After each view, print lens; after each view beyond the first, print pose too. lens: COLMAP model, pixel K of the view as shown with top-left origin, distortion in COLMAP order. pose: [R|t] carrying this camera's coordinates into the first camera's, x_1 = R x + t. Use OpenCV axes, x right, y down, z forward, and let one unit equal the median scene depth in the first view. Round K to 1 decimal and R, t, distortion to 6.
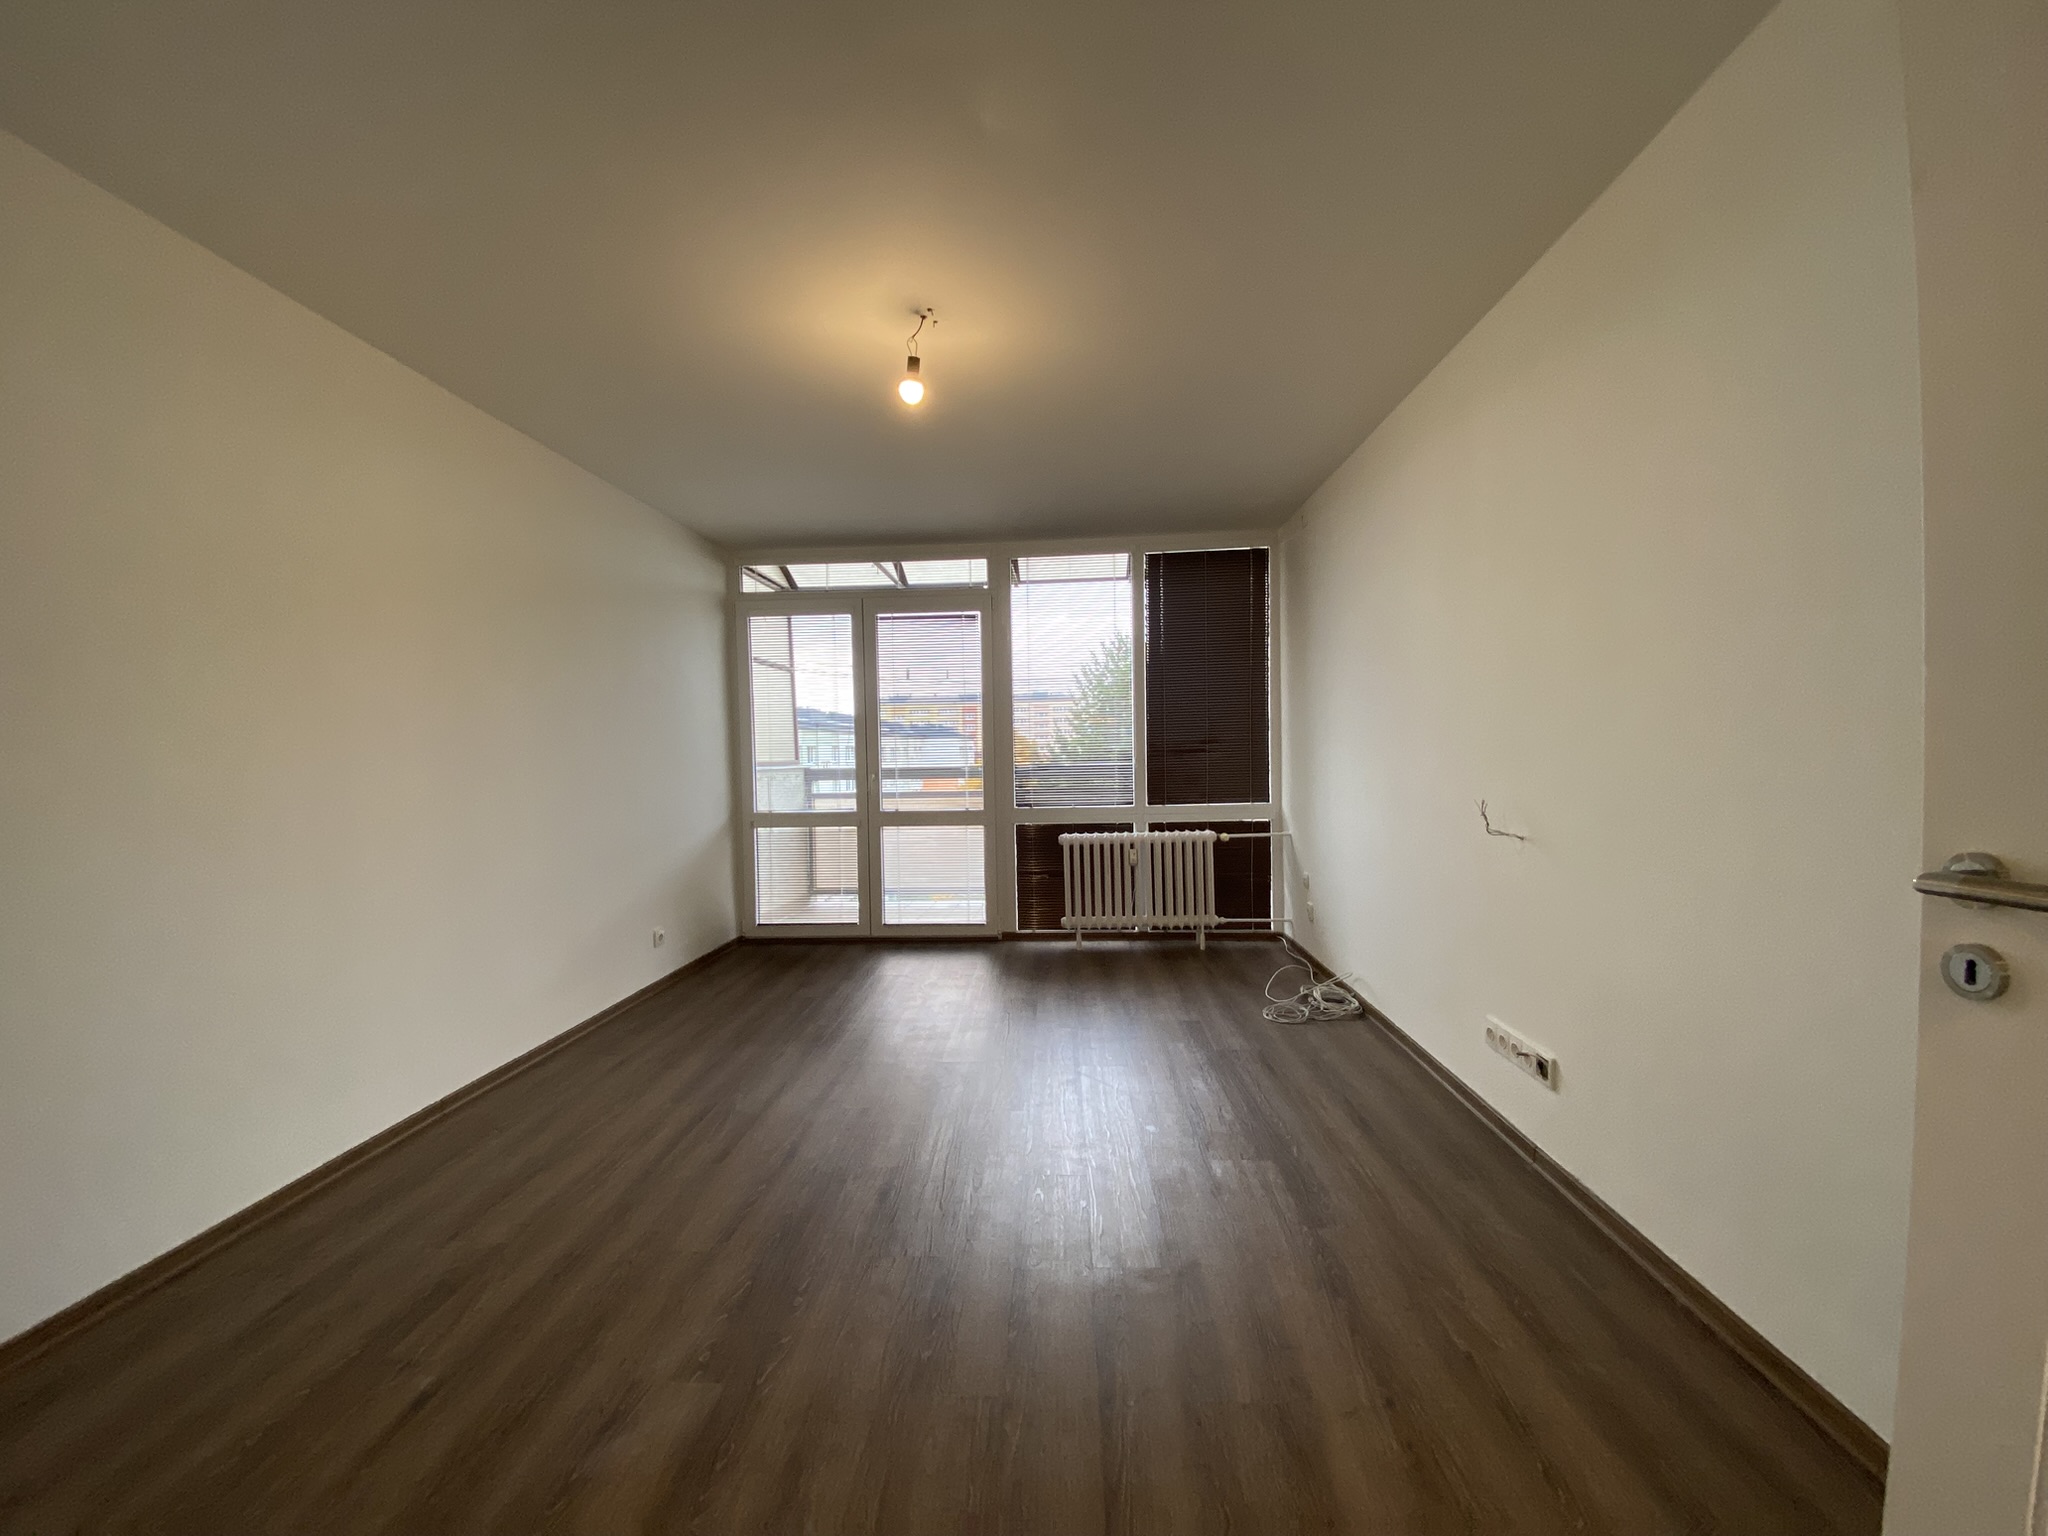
lens RADIAL K [[852.0, 0, 1016.4], [0, 852.0, 775.4], [0, 0, 1]] dist [0.056089, -0.038275]
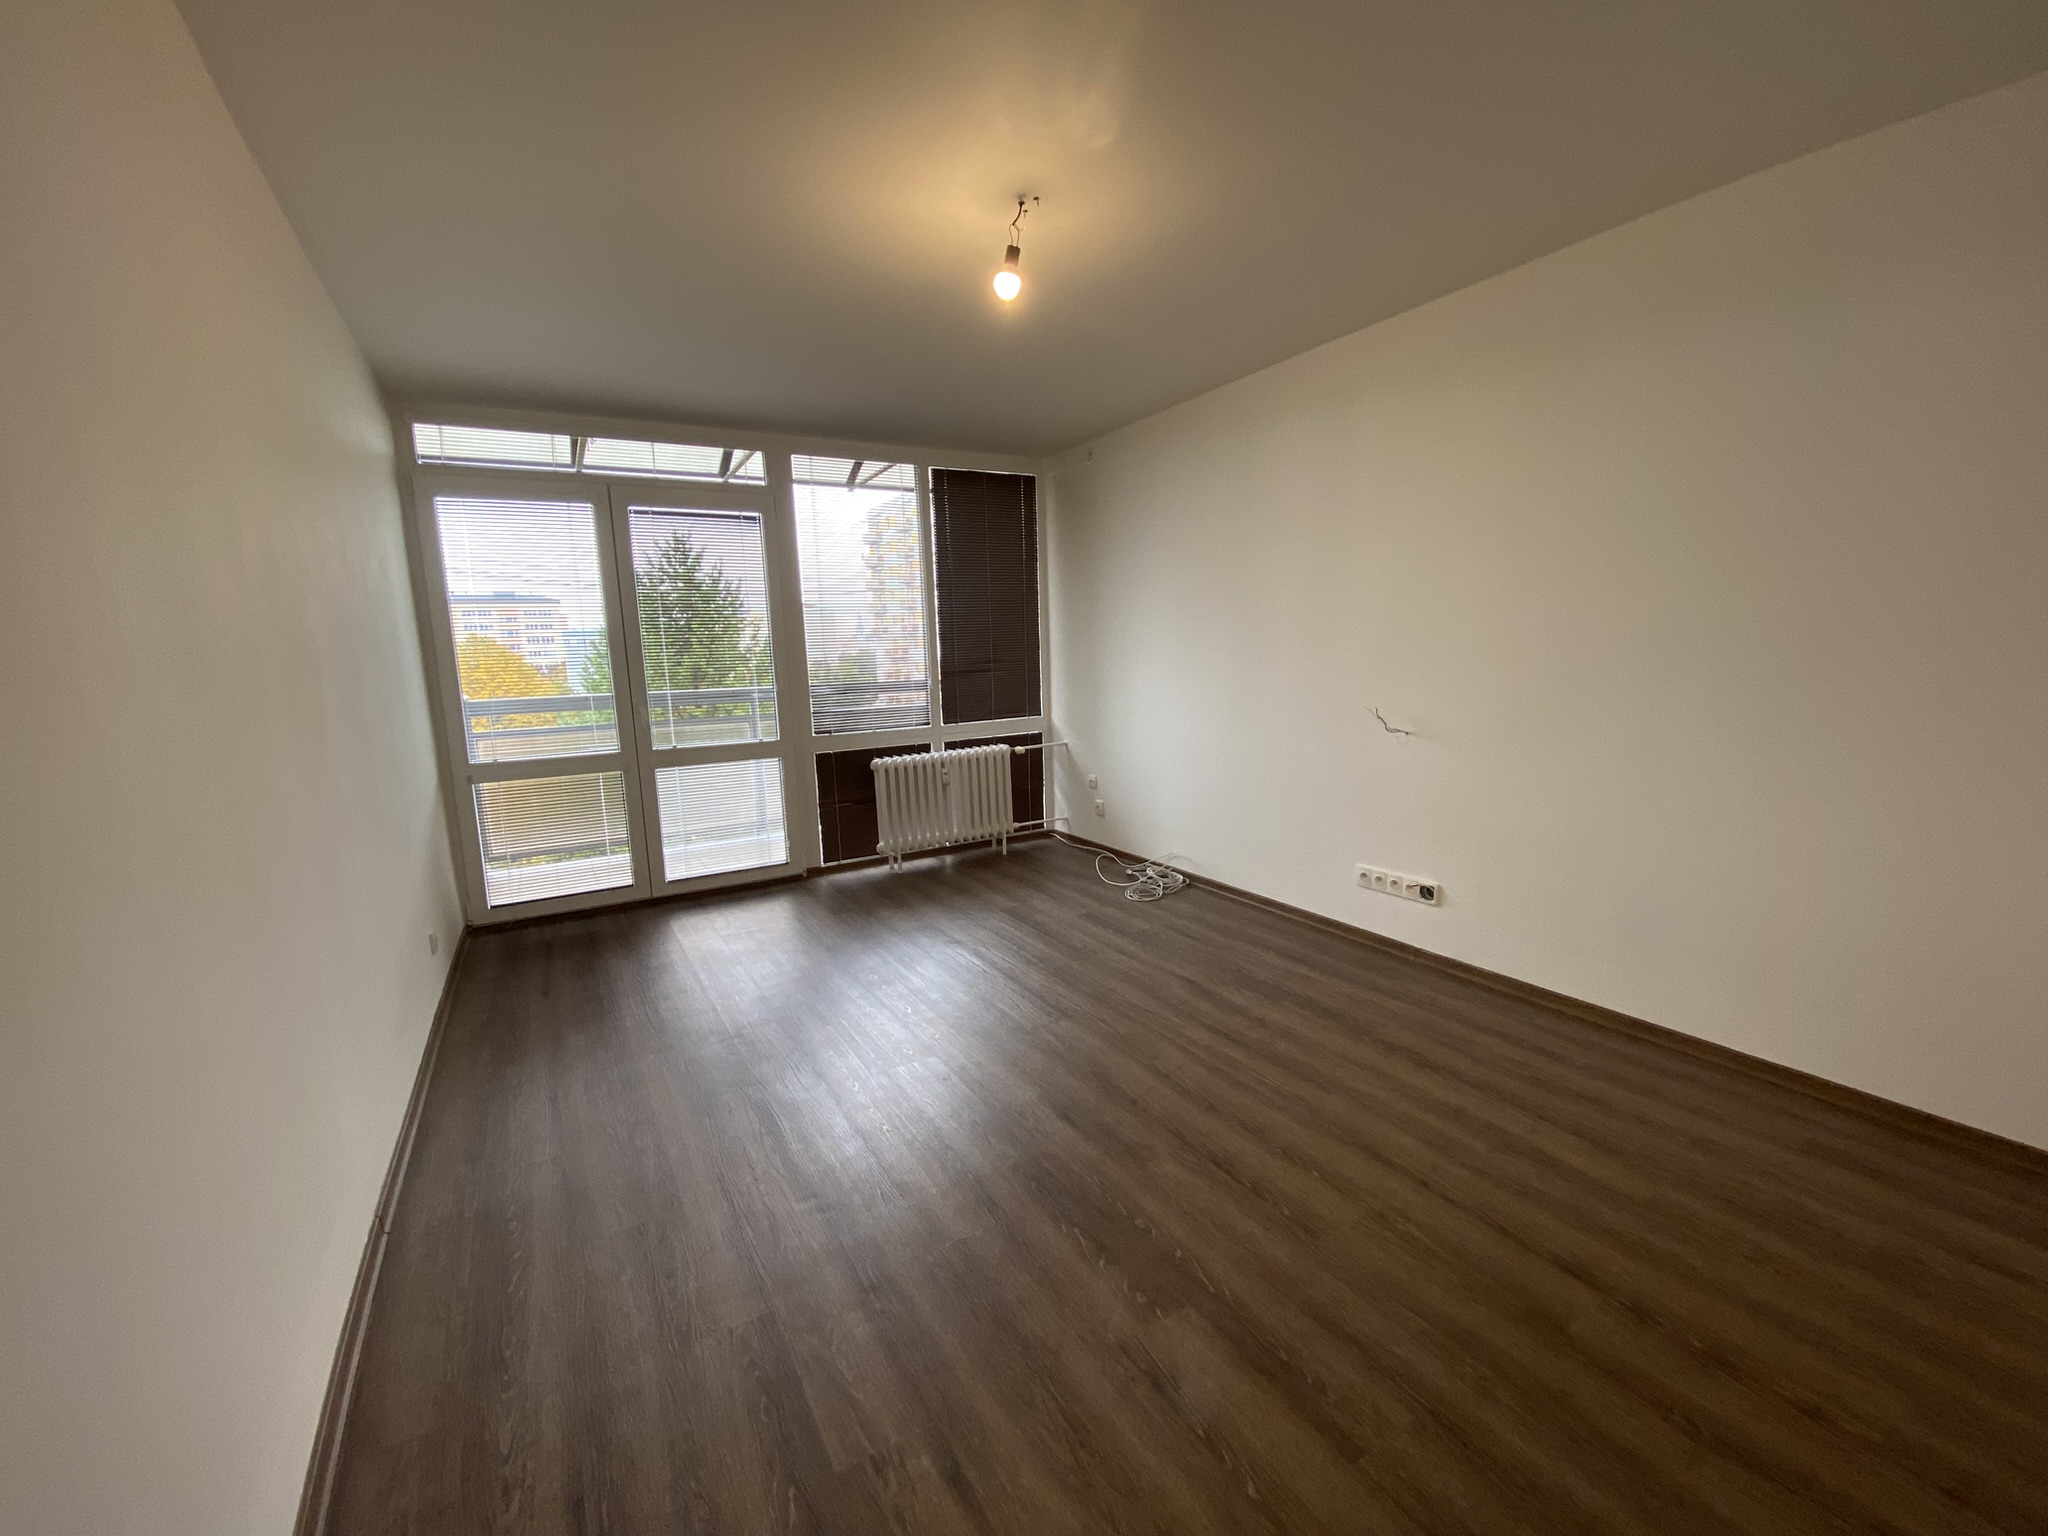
lens RADIAL K [[852.0, 0, 1016.4], [0, 852.0, 775.4], [0, 0, 1]] dist [0.056089, -0.038275]
pose [[0.825482, -0.091816, 0.556910, -0.349361], [0.031948, 0.992699, 0.116308, -0.020256], [-0.563523, -0.078218, 0.822389, 0.106943]]
